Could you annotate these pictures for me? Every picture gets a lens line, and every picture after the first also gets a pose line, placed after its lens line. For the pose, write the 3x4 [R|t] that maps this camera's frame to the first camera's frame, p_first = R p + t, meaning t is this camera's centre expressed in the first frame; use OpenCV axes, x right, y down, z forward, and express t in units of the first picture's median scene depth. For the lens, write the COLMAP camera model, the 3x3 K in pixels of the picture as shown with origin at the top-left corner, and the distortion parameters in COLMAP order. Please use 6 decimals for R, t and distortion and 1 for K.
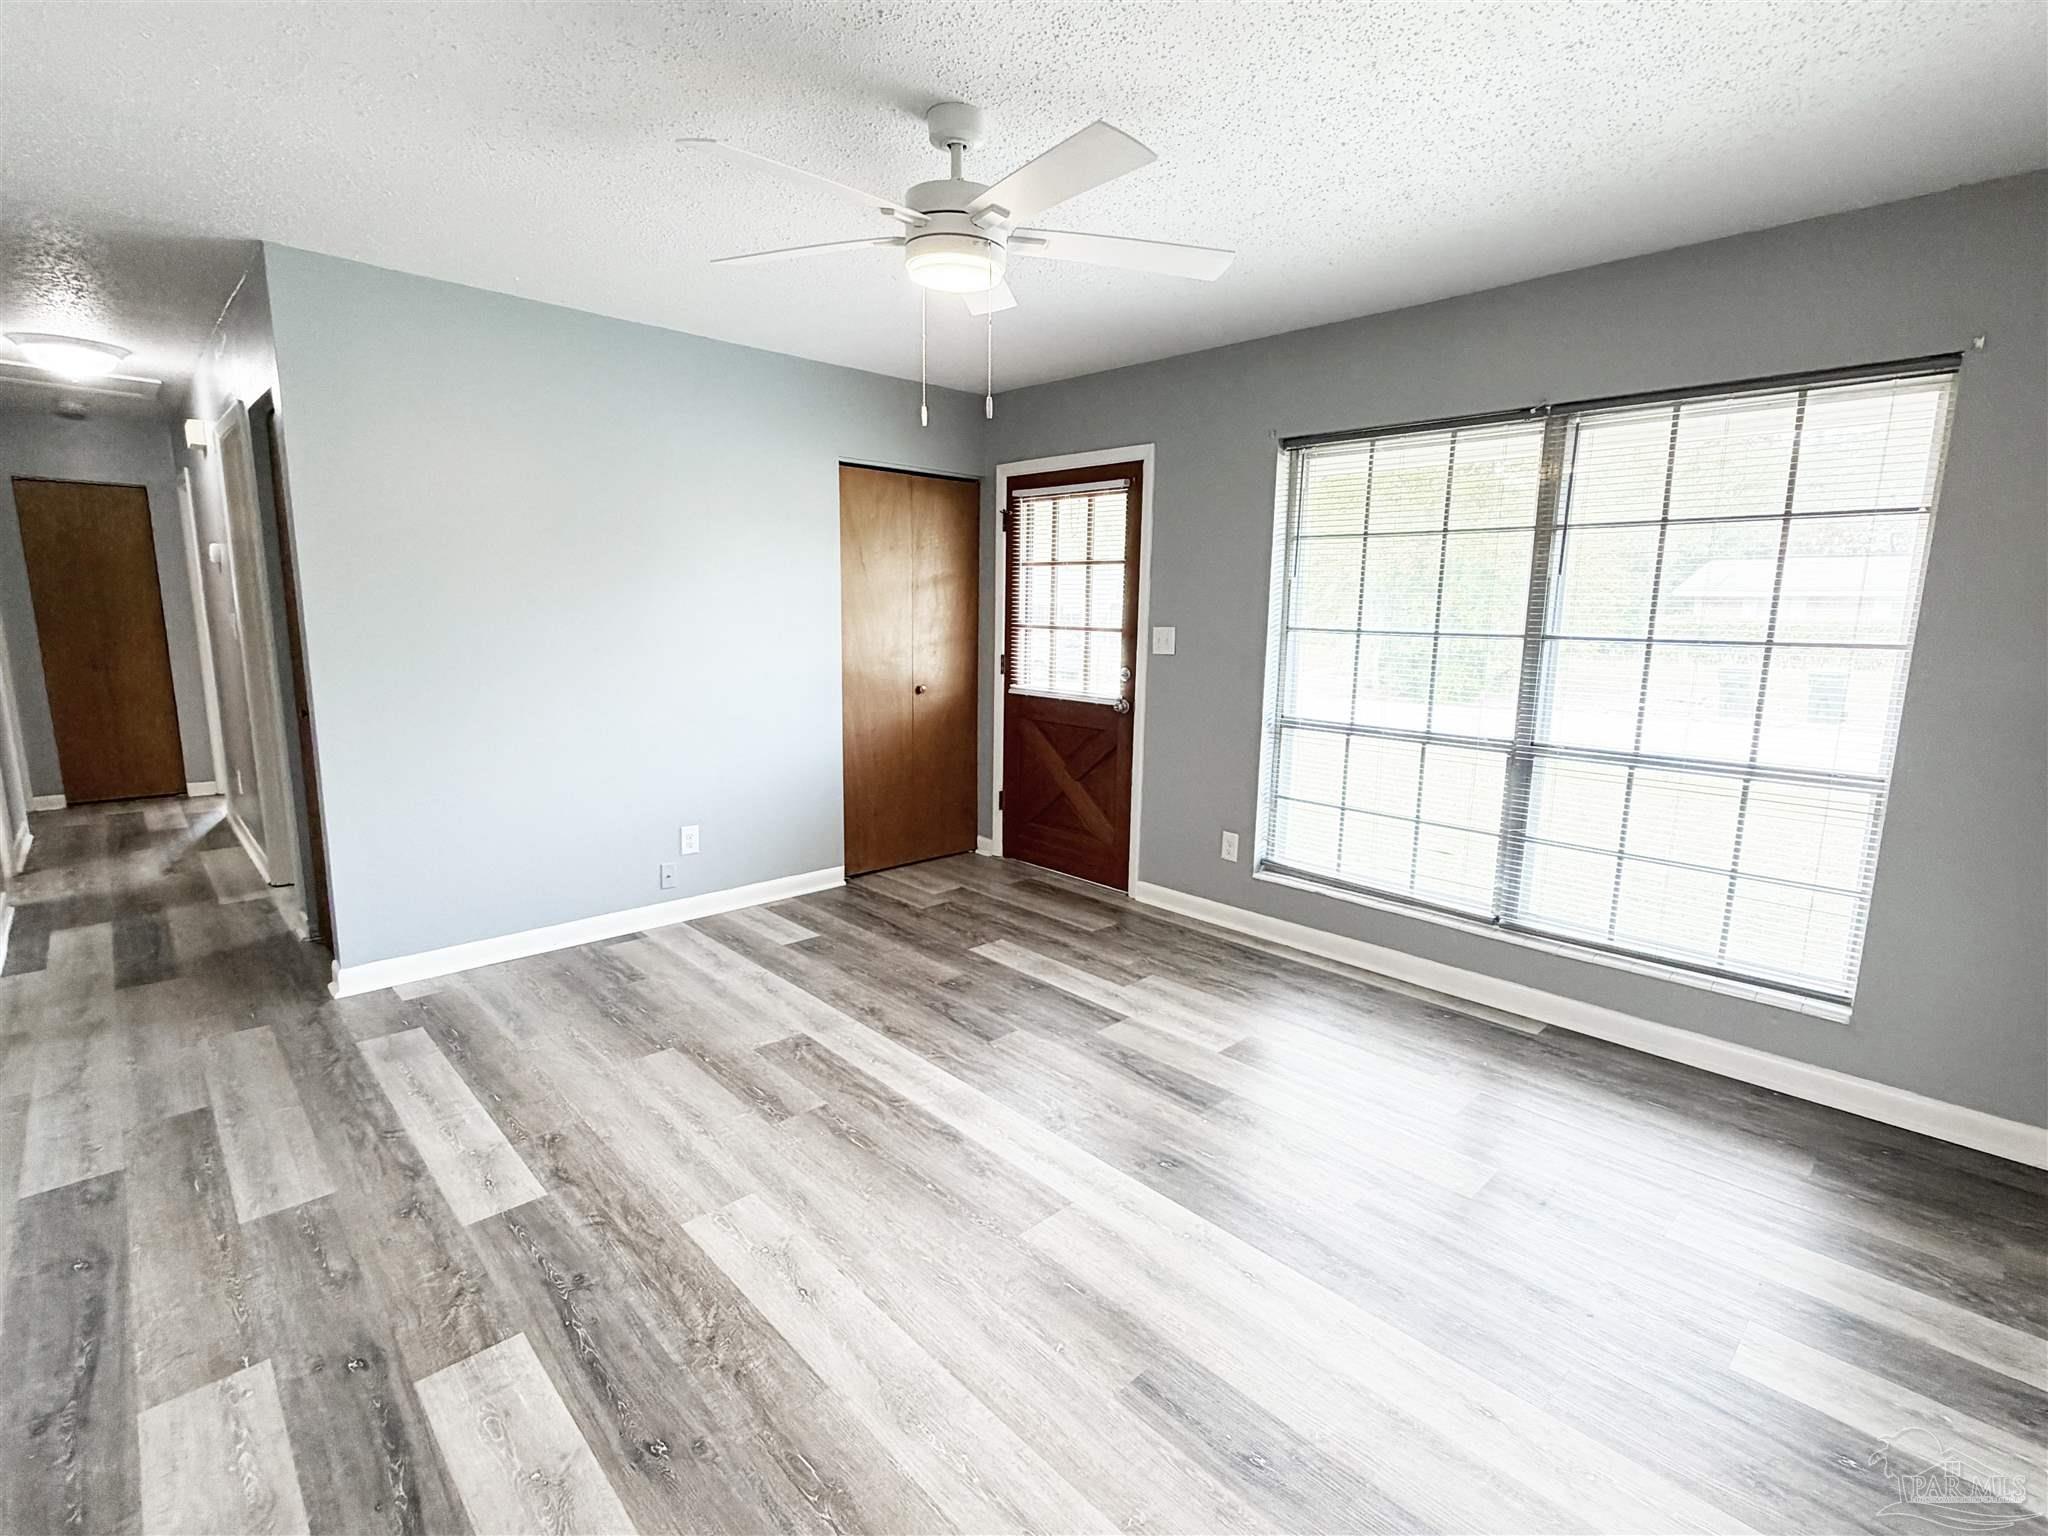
lens RADIAL K [[957.2, 0, 1018.9], [0, 957.2, 773.9], [0, 0, 1]] dist [-0.008151, 0.000170]
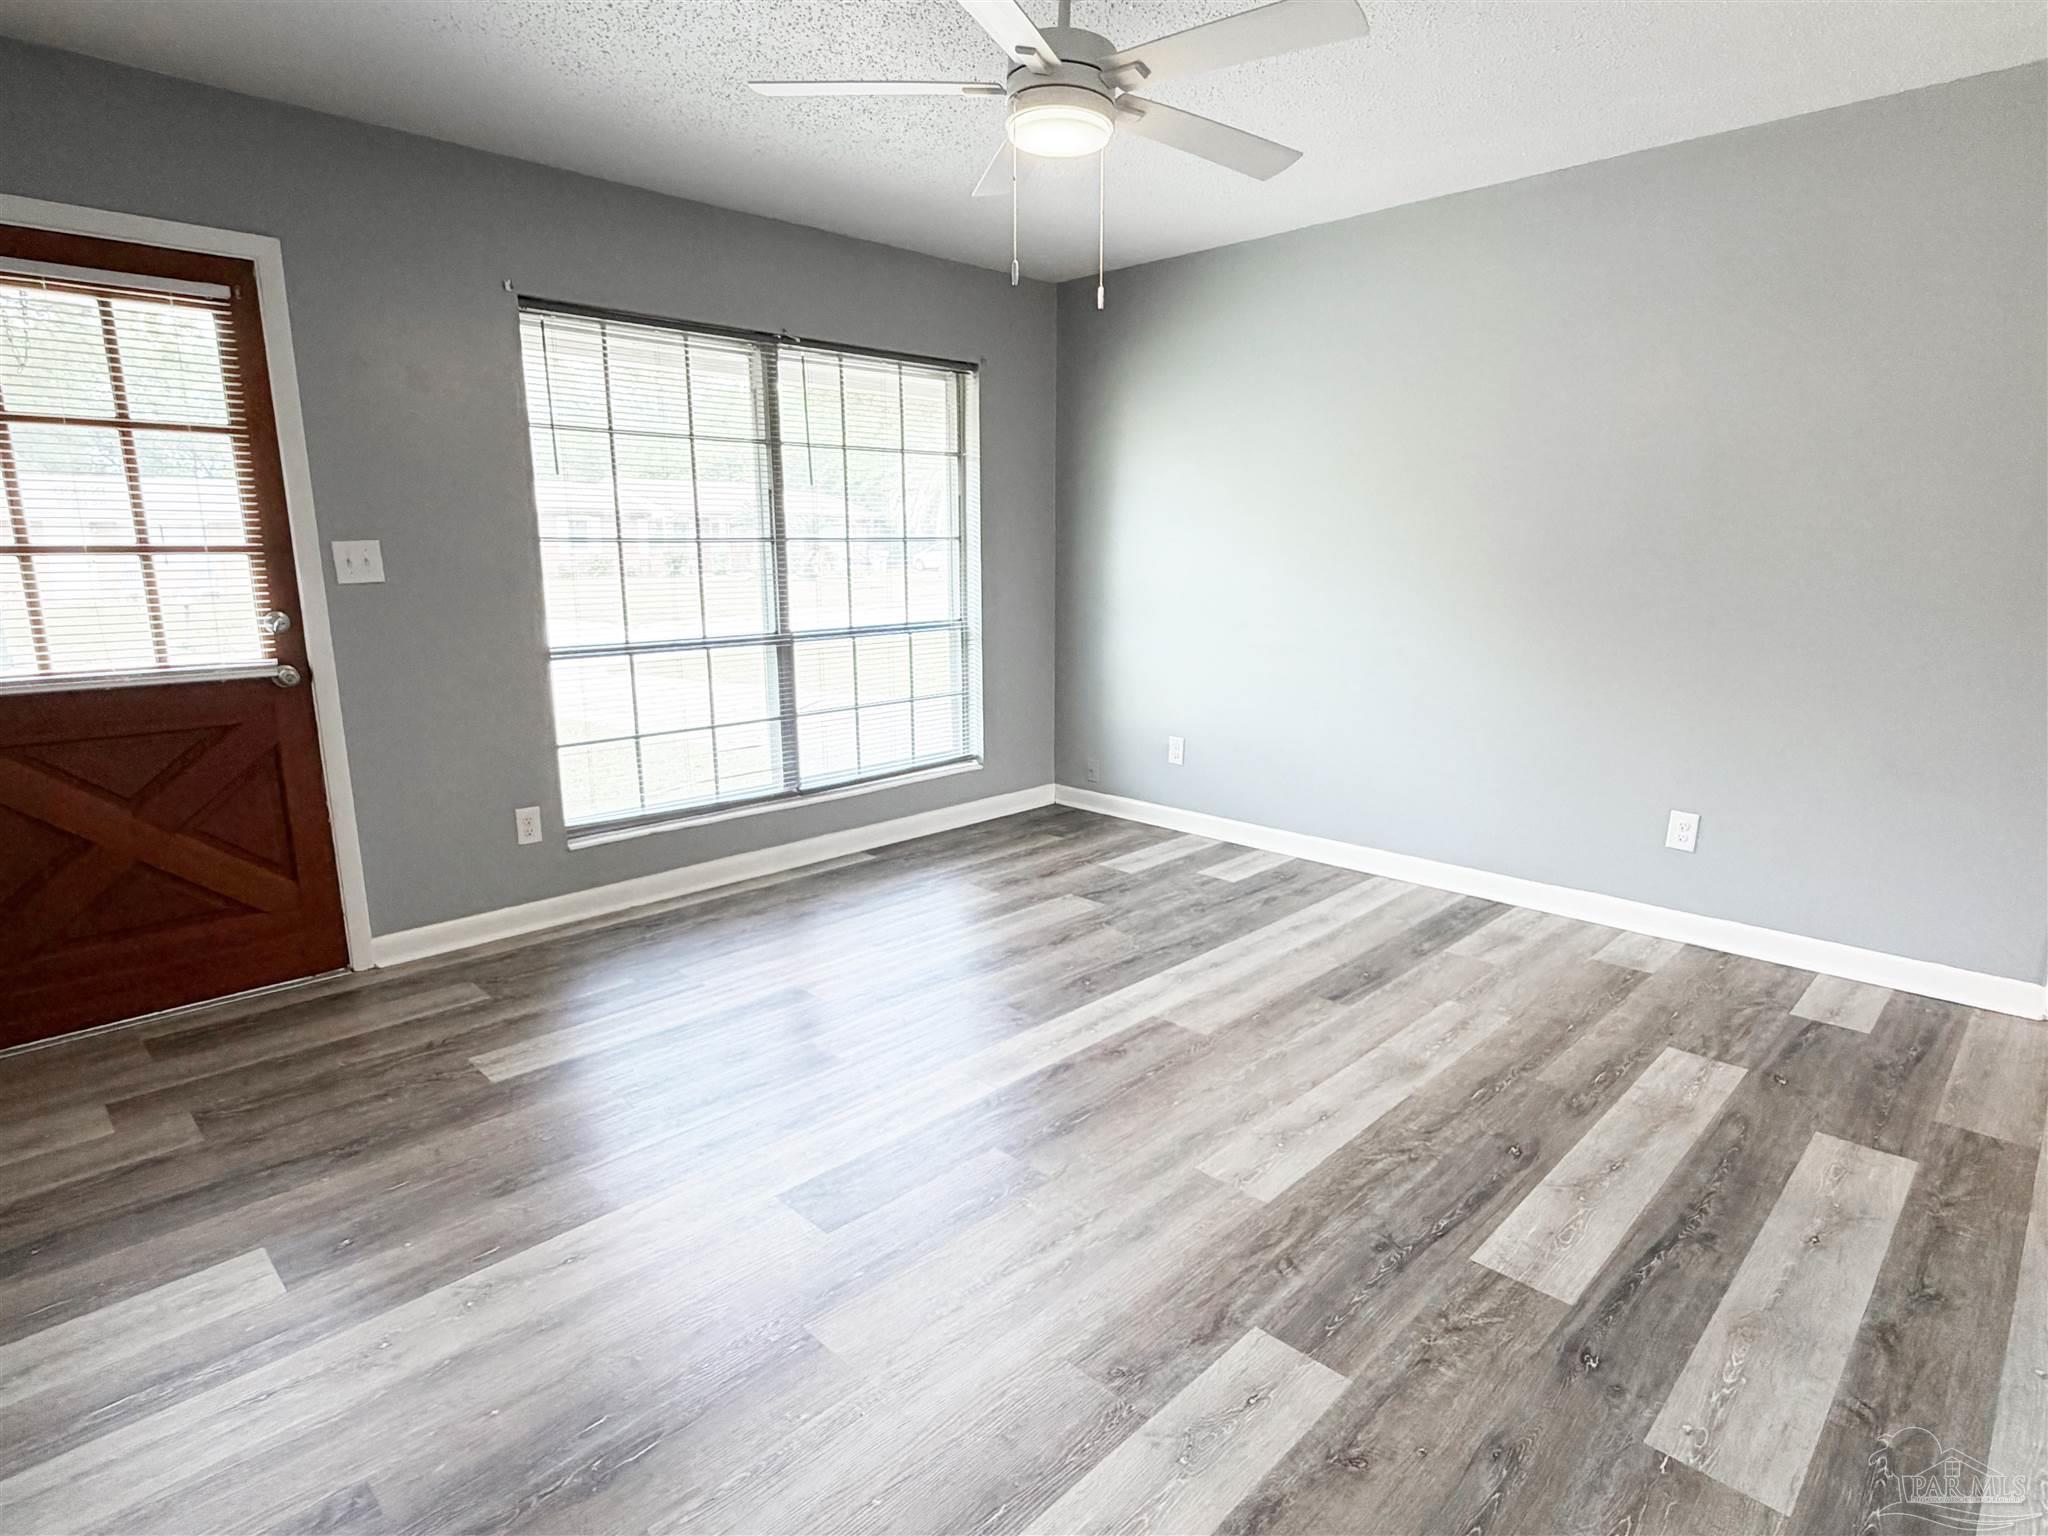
lens RADIAL K [[1111.4, 0, 1030.4], [0, 1111.4, 771.8], [0, 0, 1]] dist [0.006360, -0.004503]
pose [[-0.036072, -0.218222, 0.975232, -0.819317], [0.173825, 0.959622, 0.221159, -0.116308], [-0.984116, 0.177497, 0.003317, 0.737427]]
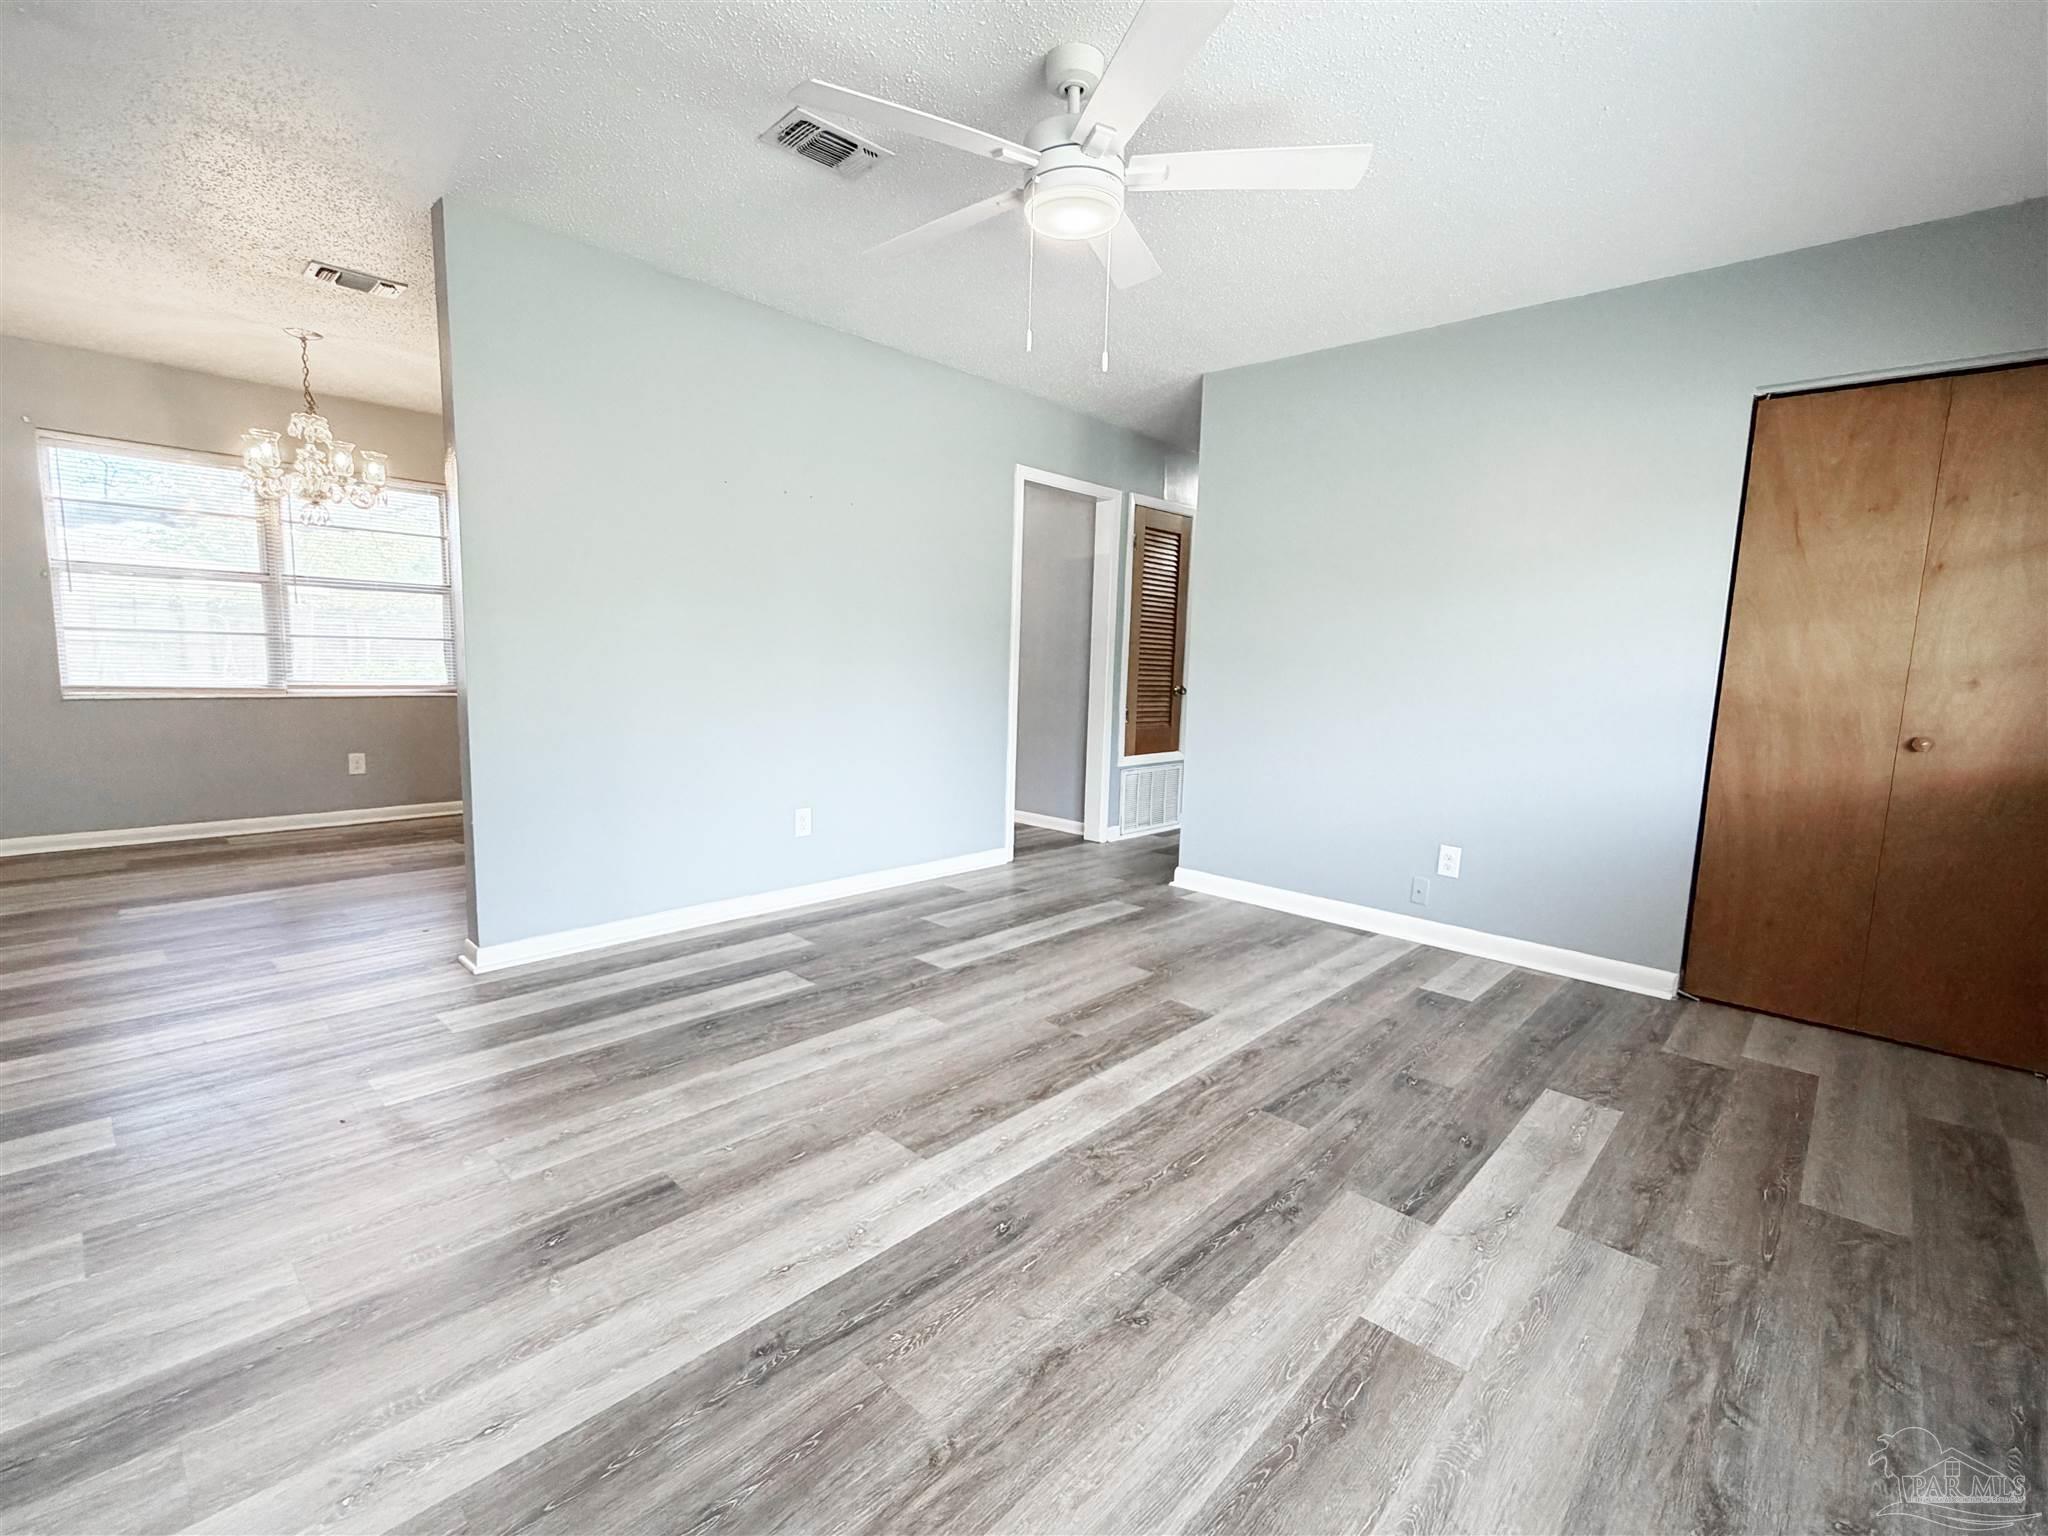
lens RADIAL K [[897.1, 0, 1026.4], [0, 897.1, 769.7], [0, 0, 1]] dist [0.002478, 0.000854]
pose [[0.061452, 0.112126, -0.991792, 0.612265], [-0.202180, 0.974469, 0.097641, -0.025761], [0.977418, 0.194520, 0.082553, 0.640297]]
